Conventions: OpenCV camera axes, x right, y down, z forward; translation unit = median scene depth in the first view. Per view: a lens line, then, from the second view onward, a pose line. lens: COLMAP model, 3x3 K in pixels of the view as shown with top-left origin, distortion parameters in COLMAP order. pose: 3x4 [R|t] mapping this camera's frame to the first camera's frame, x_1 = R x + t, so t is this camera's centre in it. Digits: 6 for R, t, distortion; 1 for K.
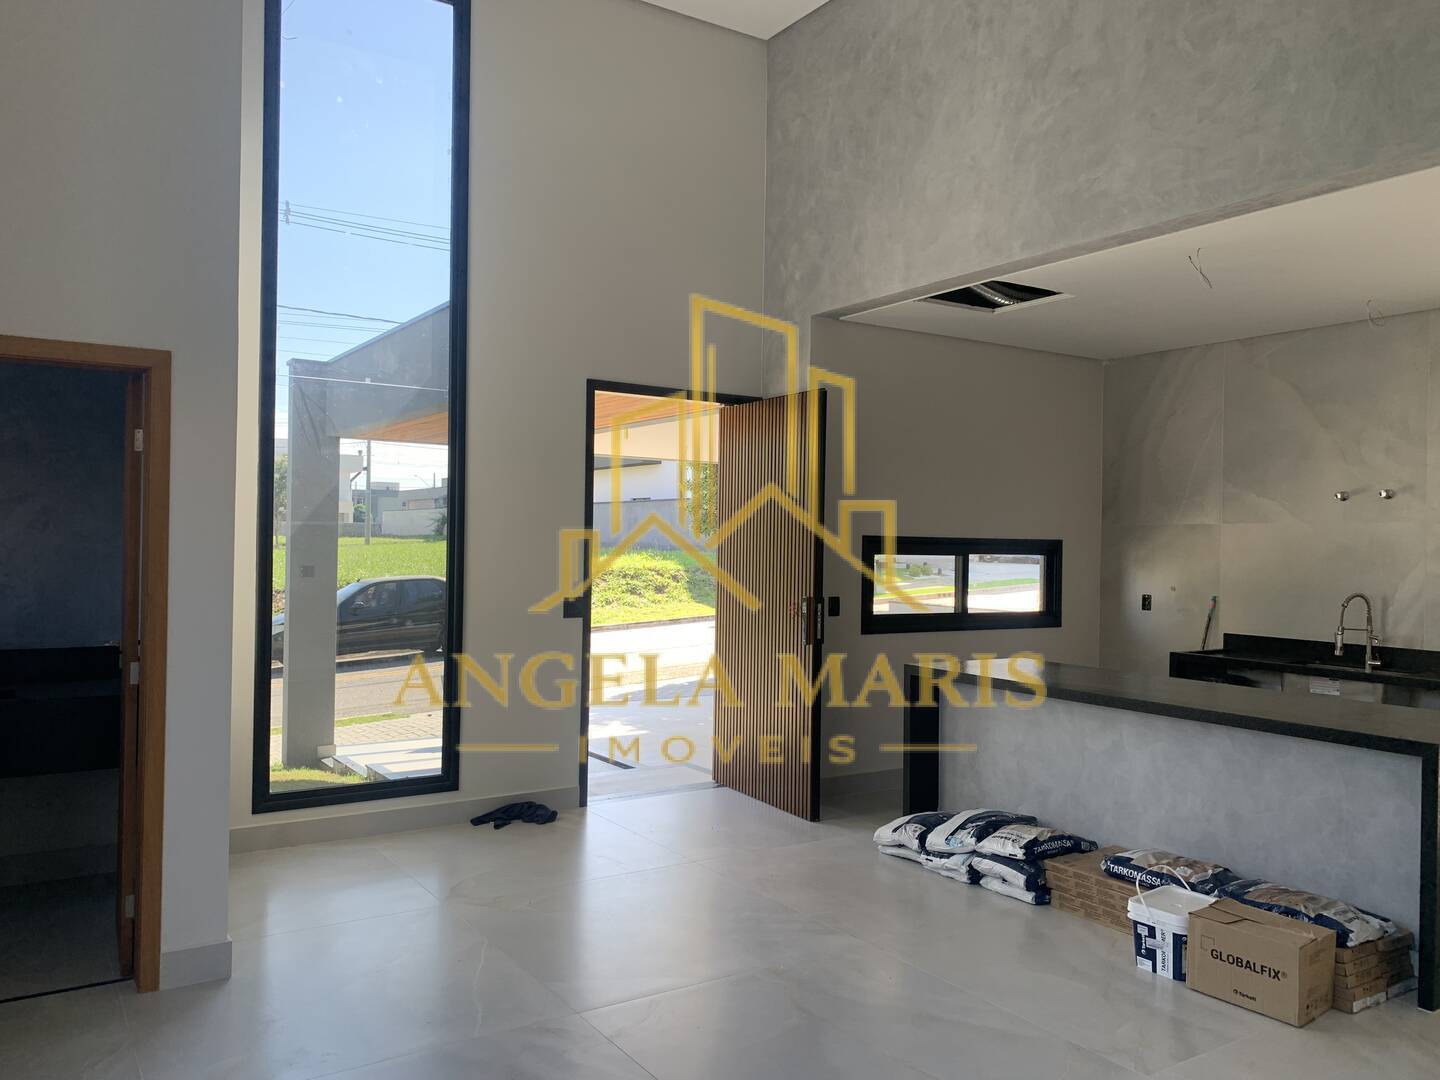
lens RADIAL K [[1107.7, 0, 720.0], [0, 1107.7, 540.0], [0, 0, 1]] dist [0.043348, -0.009093]
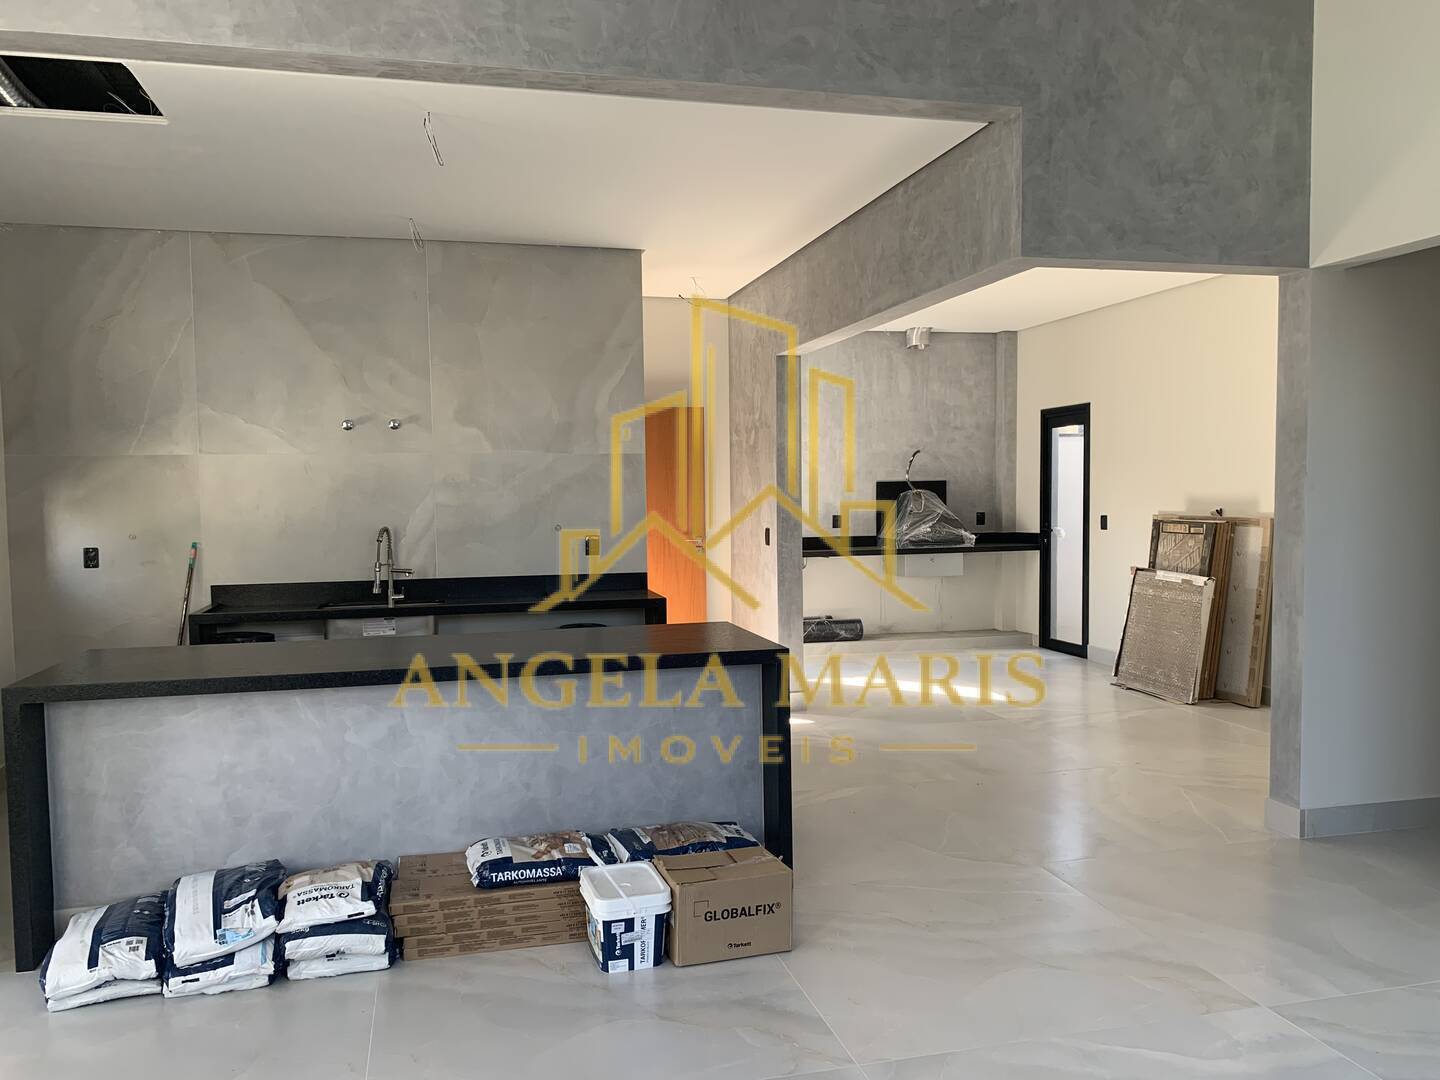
lens RADIAL K [[1100.9, 0, 717.0], [0, 1100.9, 548.4], [0, 0, 1]] dist [0.049789, -0.081069]
pose [[0.340071, -0.071194, 0.937701, -0.305212], [0.016439, 0.997428, 0.069767, 0.006083], [-0.940256, -0.008311, 0.340367, 0.555580]]
